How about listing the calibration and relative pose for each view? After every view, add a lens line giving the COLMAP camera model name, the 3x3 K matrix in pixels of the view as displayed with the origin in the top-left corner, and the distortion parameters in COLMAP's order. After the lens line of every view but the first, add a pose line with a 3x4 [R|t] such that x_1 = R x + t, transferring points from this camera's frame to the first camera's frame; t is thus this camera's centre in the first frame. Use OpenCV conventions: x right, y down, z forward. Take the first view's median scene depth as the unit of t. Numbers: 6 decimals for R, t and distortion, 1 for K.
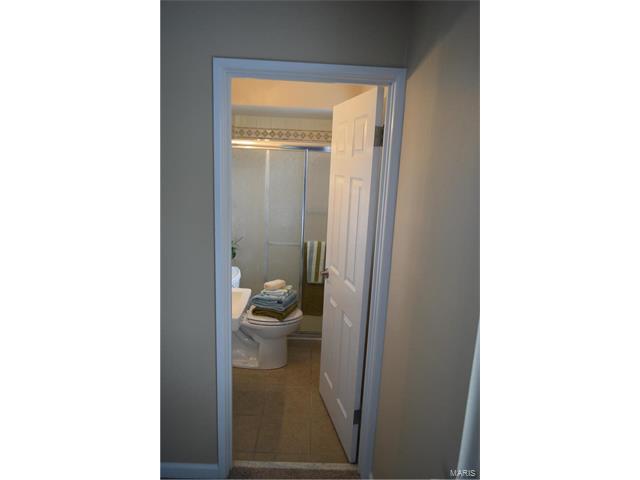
lens RADIAL K [[497.7, 0, 320.0], [0, 497.7, 240.0], [0, 0, 1]] dist [-0.009418, -0.002267]
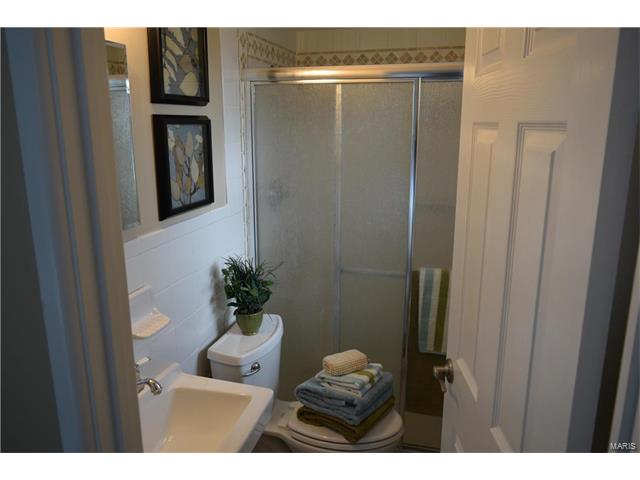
lens RADIAL K [[497.7, 0, 320.0], [0, 497.7, 240.0], [0, 0, 1]] dist [-0.009418, -0.002267]
pose [[0.951624, 0.022812, -0.306418, 0.032576], [-0.005744, 0.998387, 0.056489, -0.056666], [0.307212, -0.051997, 0.950219, 0.536791]]
